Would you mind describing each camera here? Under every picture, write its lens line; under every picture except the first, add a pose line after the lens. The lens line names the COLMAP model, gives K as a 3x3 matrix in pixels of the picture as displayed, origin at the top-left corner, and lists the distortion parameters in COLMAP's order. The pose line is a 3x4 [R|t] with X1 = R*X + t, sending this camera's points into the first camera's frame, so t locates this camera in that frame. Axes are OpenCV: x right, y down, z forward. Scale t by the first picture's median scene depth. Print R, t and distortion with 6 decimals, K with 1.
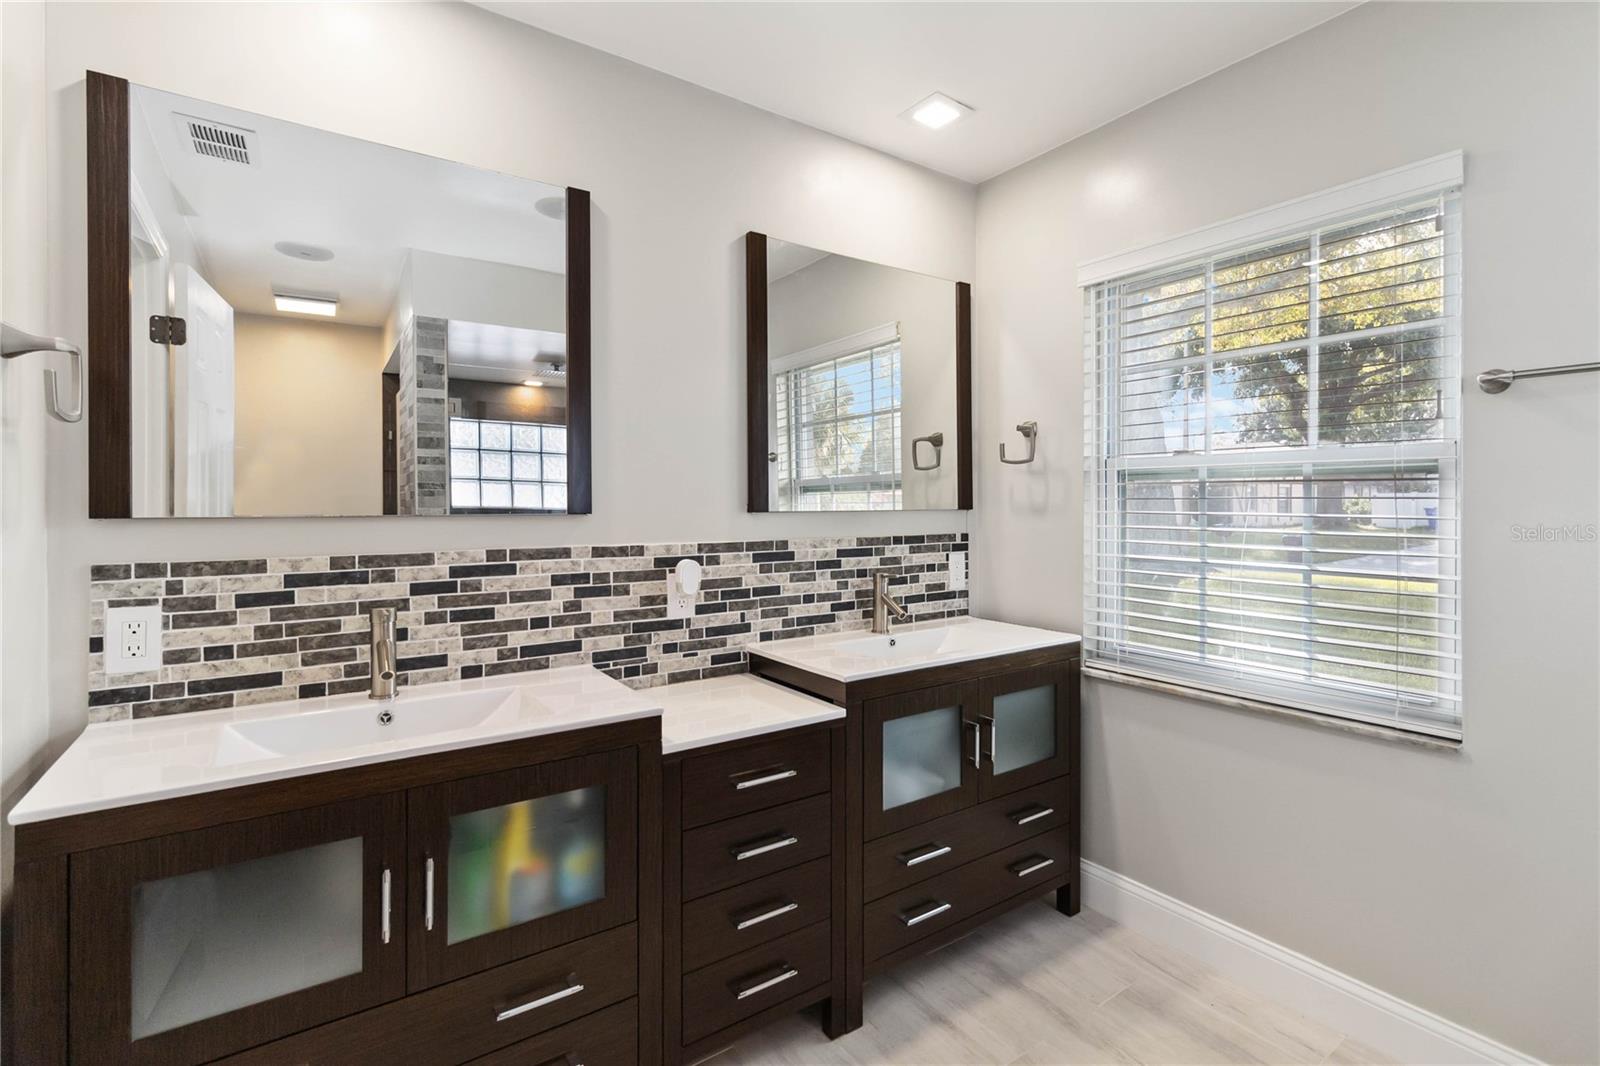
lens RADIAL K [[725.3, 0, 776.5], [0, 725.3, 505.9], [0, 0, 1]] dist [0.000849, -0.000008]
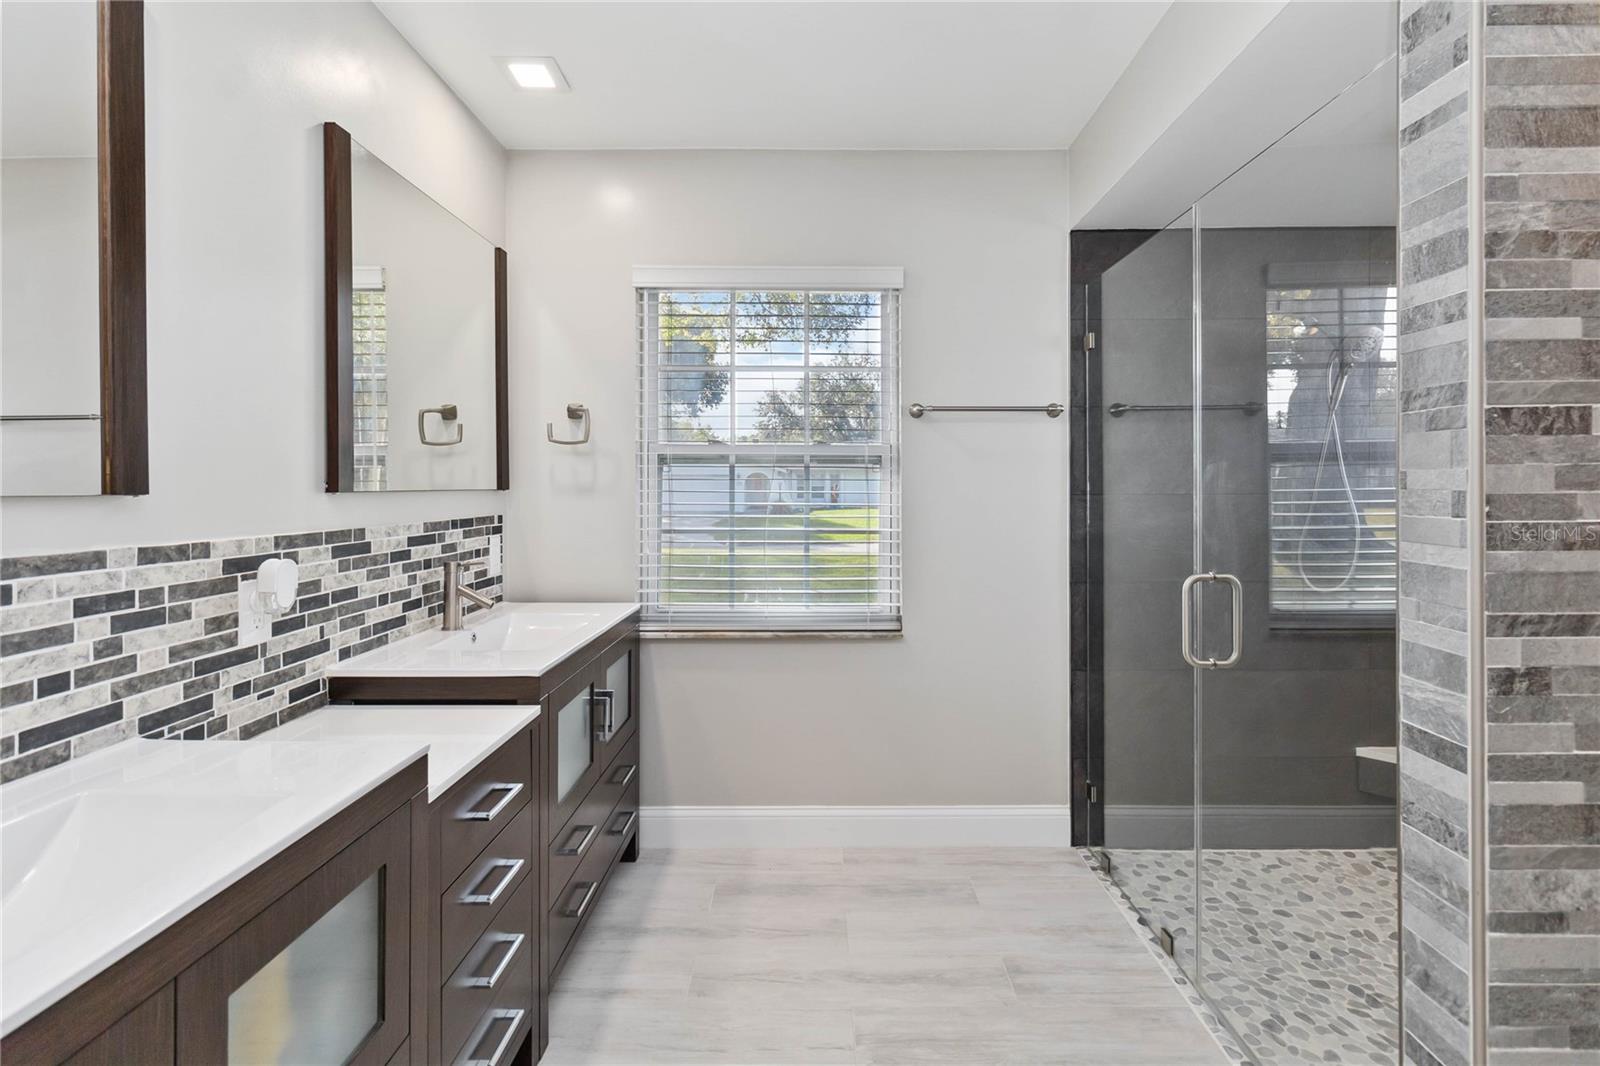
lens RADIAL K [[741.4, 0, 809.1], [0, 741.4, 488.2], [0, 0, 1]] dist [0.002196, -0.000275]
pose [[0.585407, 0.000106, 0.810740, -0.386410], [0.001911, 0.999997, -0.001511, 0.006880], [-0.810737, 0.002434, 0.585405, 0.146322]]
